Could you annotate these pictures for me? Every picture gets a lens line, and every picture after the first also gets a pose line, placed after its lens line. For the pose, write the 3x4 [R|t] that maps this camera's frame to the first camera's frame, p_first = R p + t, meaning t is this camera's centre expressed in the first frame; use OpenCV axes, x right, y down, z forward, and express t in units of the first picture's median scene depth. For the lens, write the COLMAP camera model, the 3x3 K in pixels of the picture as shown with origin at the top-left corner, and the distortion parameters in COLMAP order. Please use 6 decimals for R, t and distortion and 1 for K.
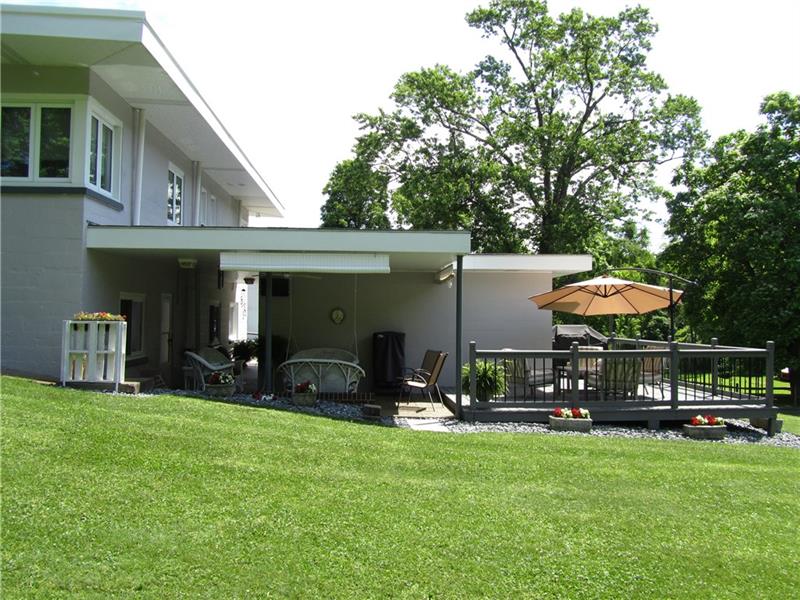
lens RADIAL K [[651.2, 0, 398.3], [0, 651.2, 300.7], [0, 0, 1]] dist [-0.012581, -0.014910]
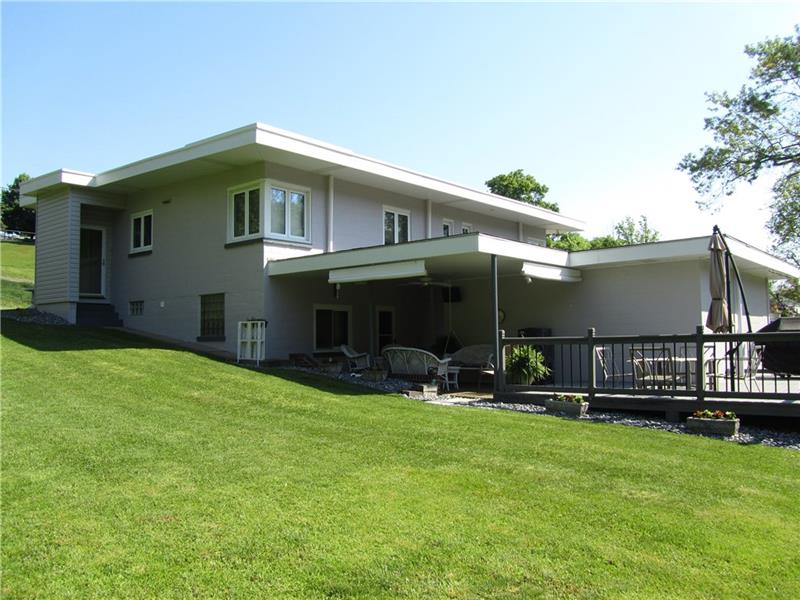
lens RADIAL K [[651.2, 0, 399.9], [0, 651.2, 300.3], [0, 0, 1]] dist [-0.012581, -0.014910]
pose [[0.707487, -0.054799, -0.704599, 0.805207], [0.074749, 0.997199, -0.002501, 0.003910], [0.702763, -0.050899, 0.709601, 0.106292]]
